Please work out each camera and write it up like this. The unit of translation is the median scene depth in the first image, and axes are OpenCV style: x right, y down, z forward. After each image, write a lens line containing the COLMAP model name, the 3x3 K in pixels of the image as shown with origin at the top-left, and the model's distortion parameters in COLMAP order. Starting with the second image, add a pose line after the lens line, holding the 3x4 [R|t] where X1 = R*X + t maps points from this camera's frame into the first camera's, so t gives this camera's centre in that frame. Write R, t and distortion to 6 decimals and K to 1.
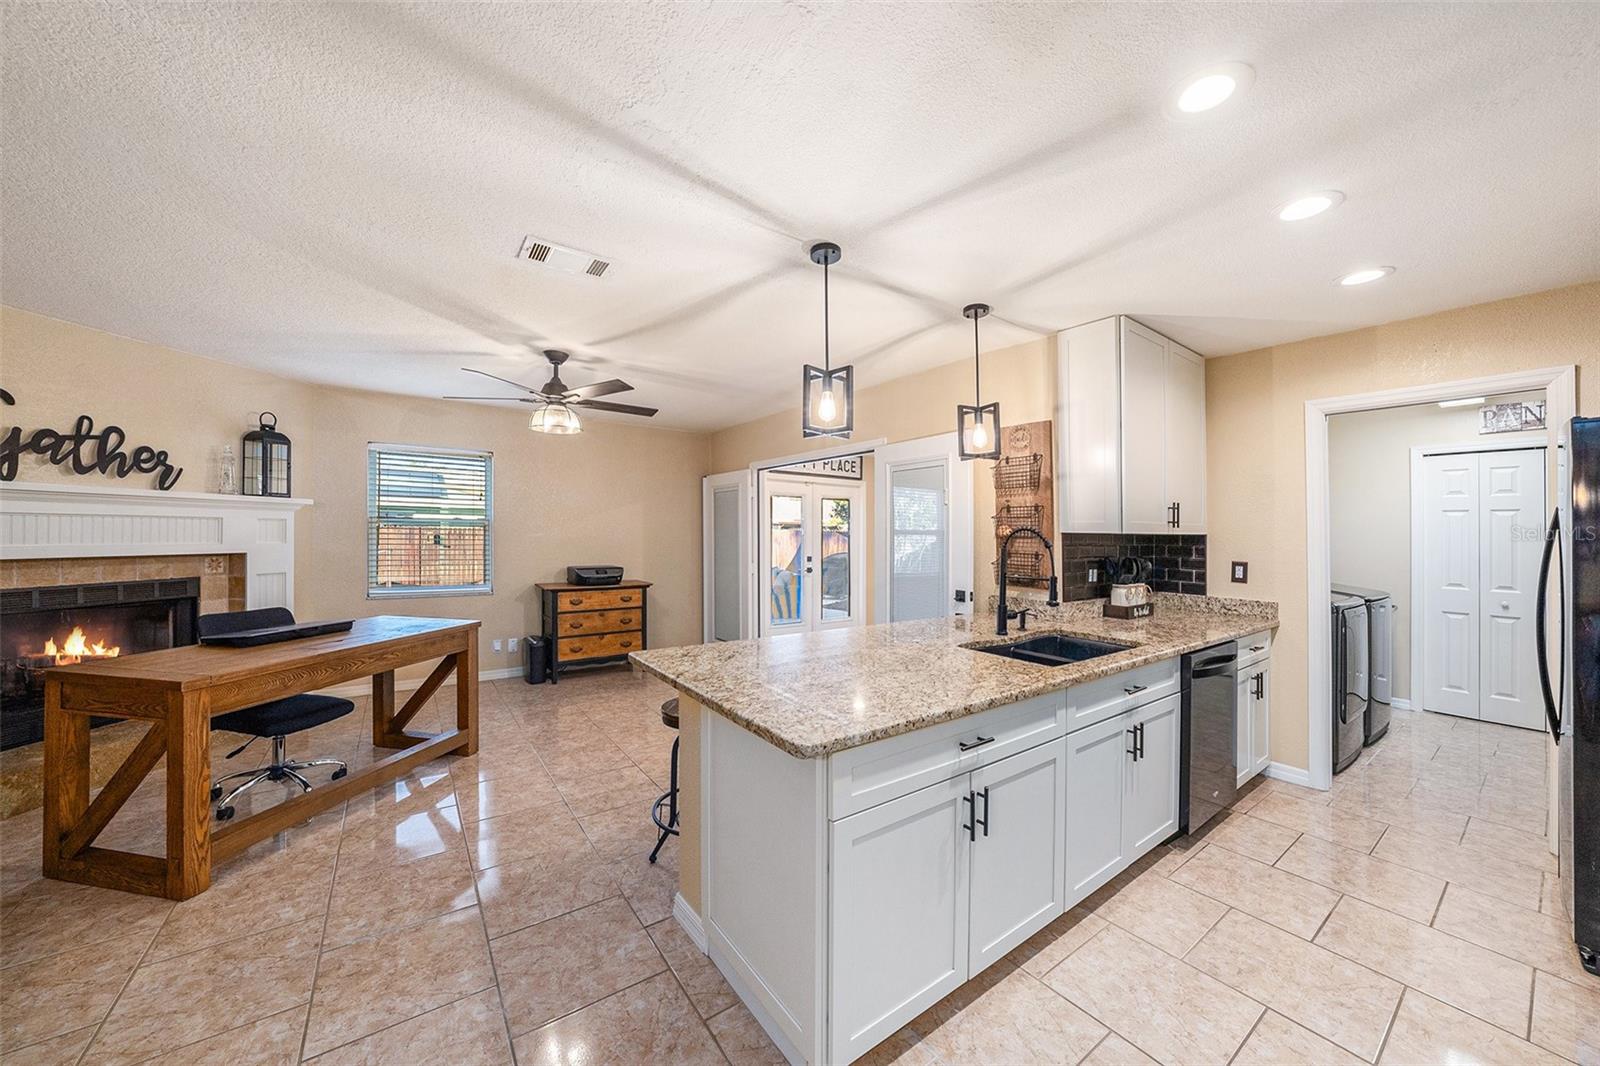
lens RADIAL K [[566.0, 0, 800.2], [0, 566.0, 530.0], [0, 0, 1]] dist [-0.021799, 0.003937]
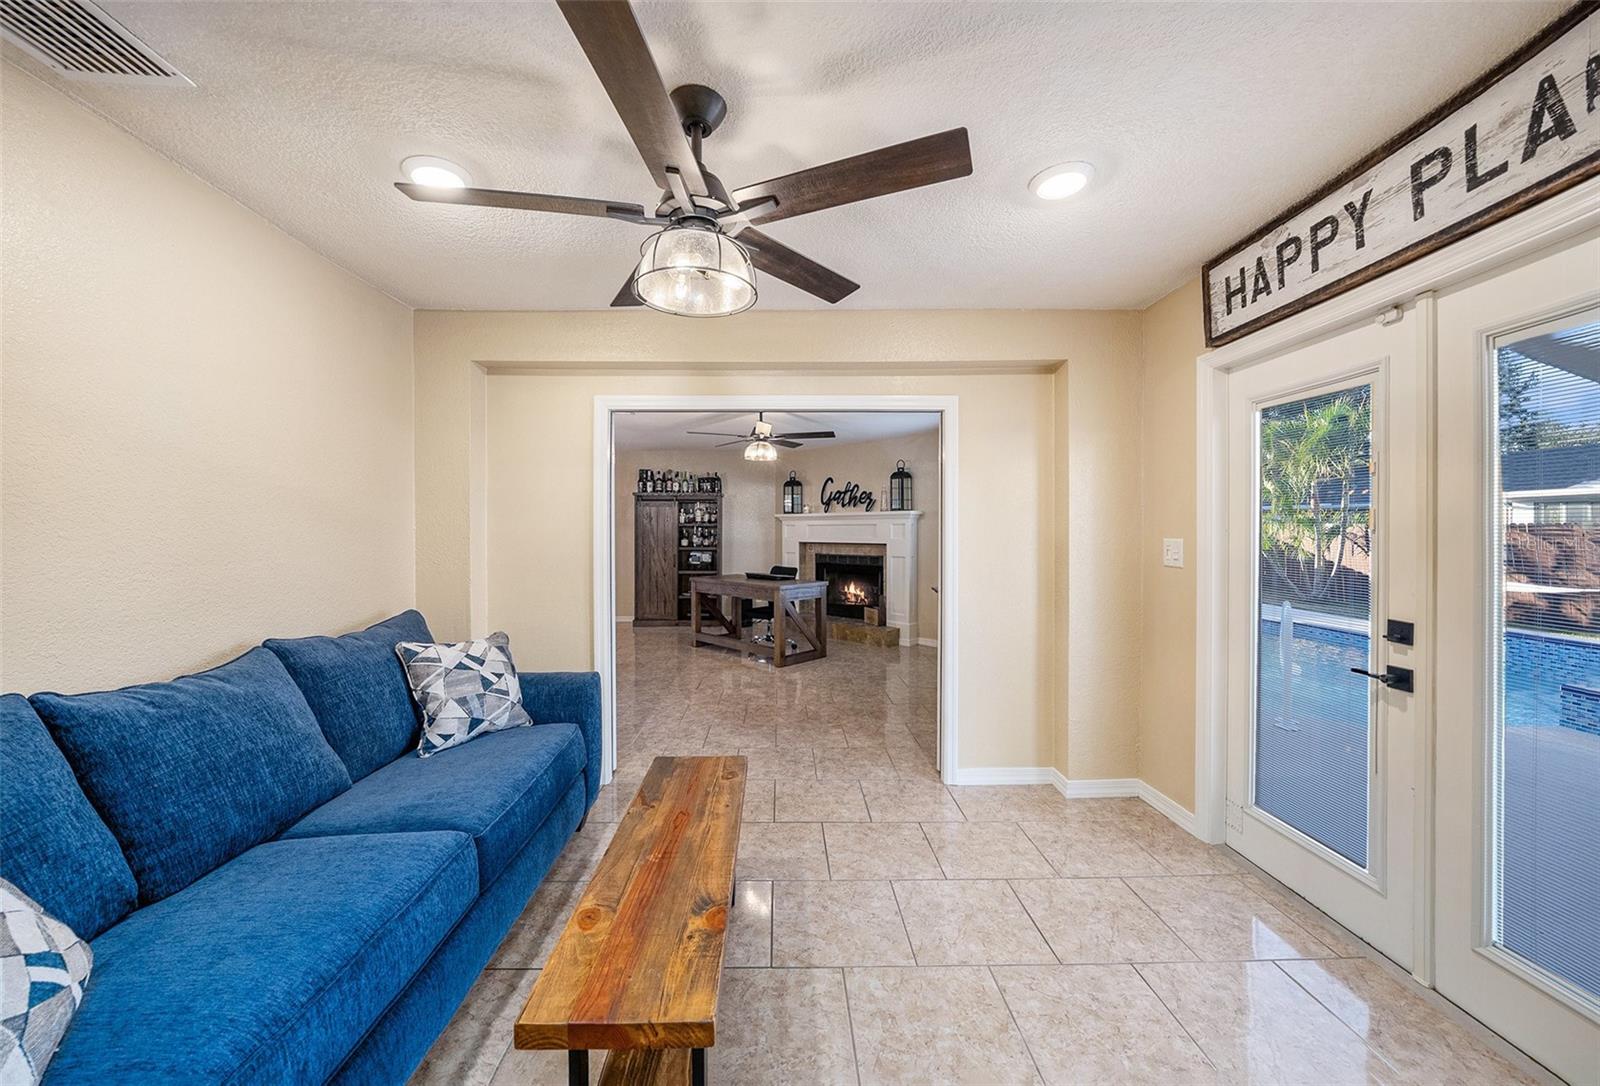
lens RADIAL K [[572.9, 0, 775.1], [0, 572.9, 529.9], [0, 0, 1]] dist [-0.011978, 0.000394]
pose [[-0.591210, -0.017615, -0.806326, 0.759621], [-0.005761, 0.999828, -0.017619, 0.034532], [0.806497, -0.005771, -0.591209, 2.019102]]
